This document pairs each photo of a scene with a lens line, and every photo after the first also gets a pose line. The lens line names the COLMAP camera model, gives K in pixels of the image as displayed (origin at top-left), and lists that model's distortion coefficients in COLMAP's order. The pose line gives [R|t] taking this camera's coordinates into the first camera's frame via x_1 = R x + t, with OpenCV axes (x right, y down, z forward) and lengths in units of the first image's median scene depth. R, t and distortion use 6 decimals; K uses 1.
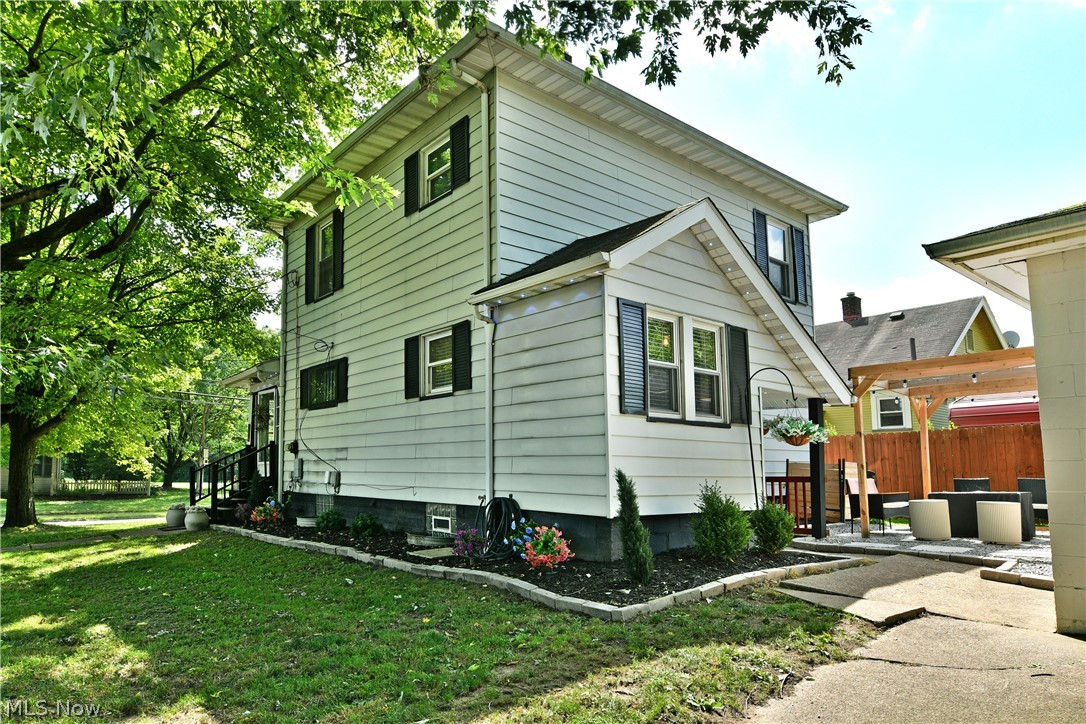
lens RADIAL K [[683.5, 0, 531.8], [0, 683.5, 419.1], [0, 0, 1]] dist [-0.000341, -0.000034]
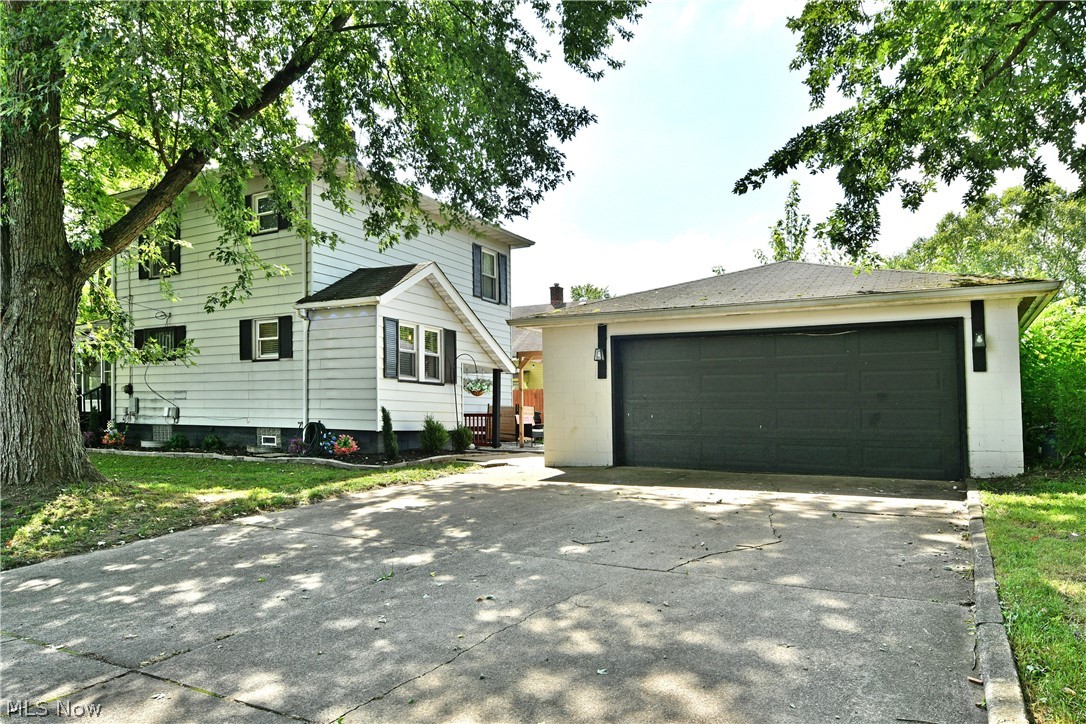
lens RADIAL K [[683.5, 0, 531.8], [0, 683.5, 419.1], [0, 0, 1]] dist [-0.000341, -0.000034]
pose [[0.940515, 0.008347, 0.339649, -0.107764], [-0.035457, 0.996651, 0.073692, -0.039885], [-0.337896, -0.081351, 0.937661, -0.781919]]
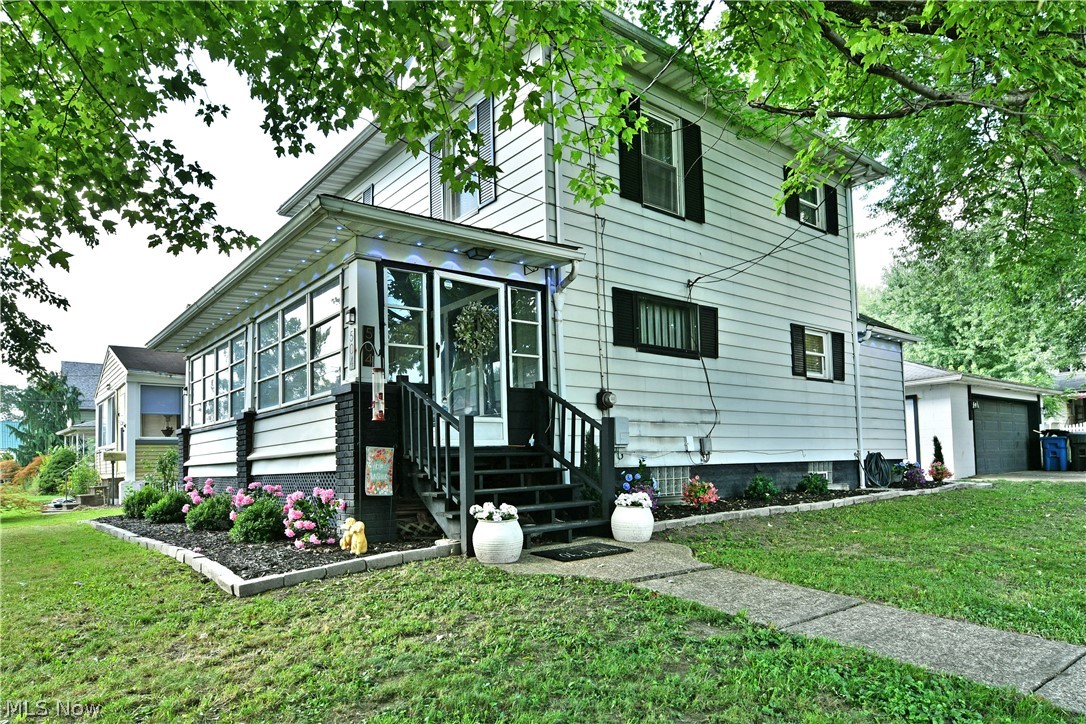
lens RADIAL K [[683.5, 0, 531.8], [0, 683.5, 419.1], [0, 0, 1]] dist [-0.000341, -0.000034]
pose [[0.015884, 0.063054, 0.997884, -1.604628], [-0.050968, 0.996763, -0.062172, 0.167463], [-0.998574, -0.049872, 0.019046, 1.693296]]
